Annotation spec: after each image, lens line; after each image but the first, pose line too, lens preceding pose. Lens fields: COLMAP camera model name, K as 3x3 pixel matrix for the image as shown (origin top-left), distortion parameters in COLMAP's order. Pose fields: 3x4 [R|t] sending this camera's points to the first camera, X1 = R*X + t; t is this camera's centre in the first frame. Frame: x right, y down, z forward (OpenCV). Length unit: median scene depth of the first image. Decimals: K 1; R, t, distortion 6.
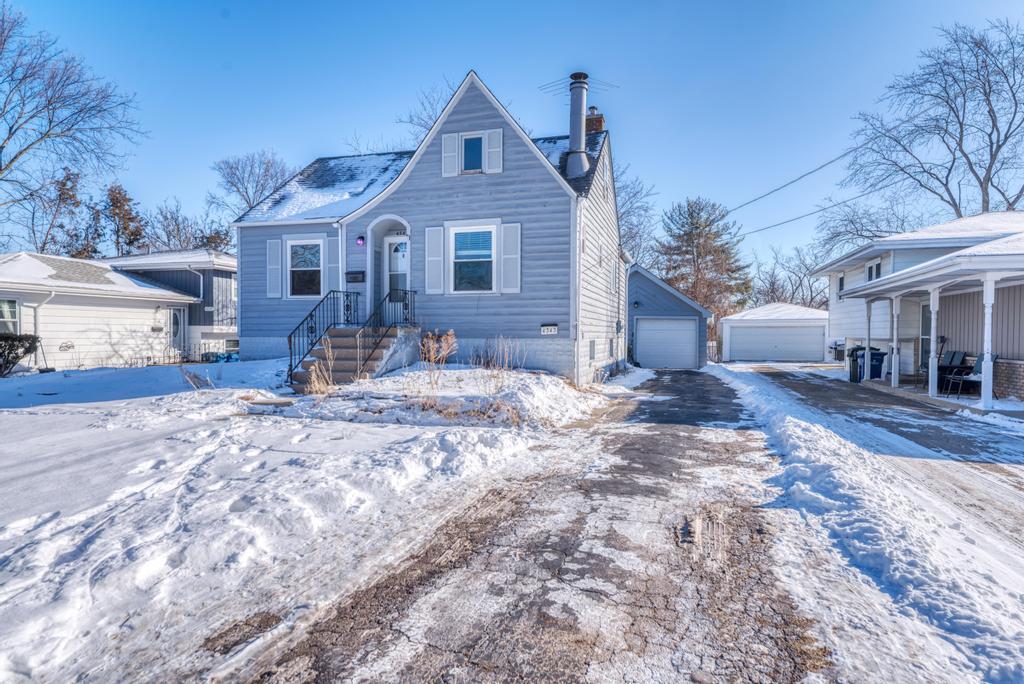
lens RADIAL K [[604.3, 0, 512.0], [0, 604.3, 342.0], [0, 0, 1]] dist [0.003084, -0.000142]
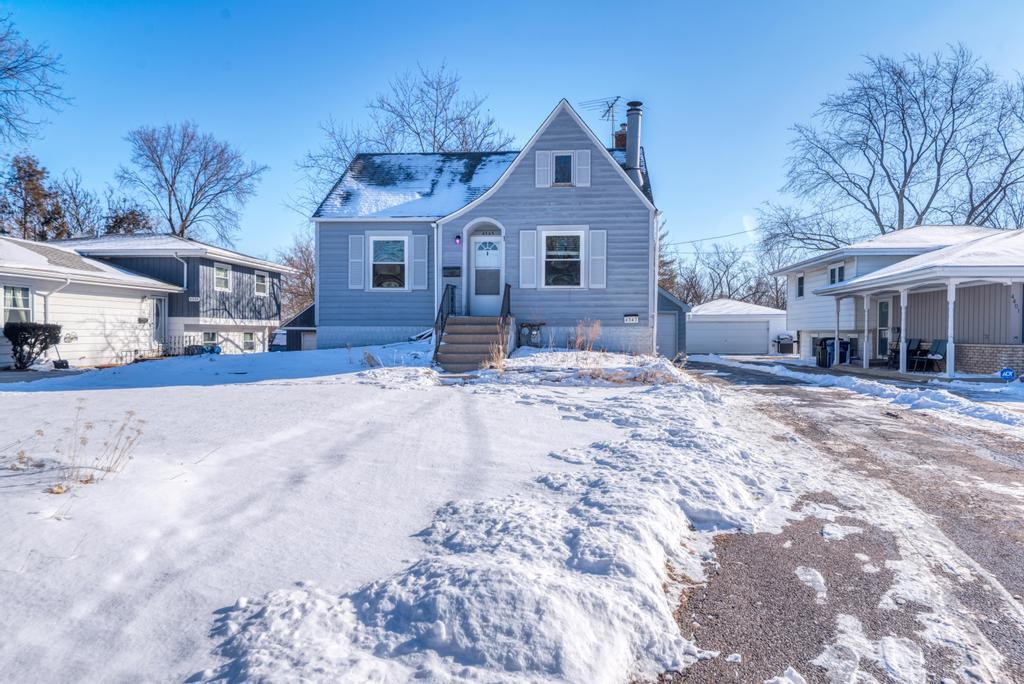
lens RADIAL K [[694.1, 0, 512.0], [0, 694.1, 342.0], [0, 0, 1]] dist [0.001295, 0.000674]
pose [[0.980625, -0.001497, 0.195890, -0.311280], [0.001464, 0.999999, 0.000312, 0.017061], [-0.195890, -0.000019, 0.980626, -0.219017]]
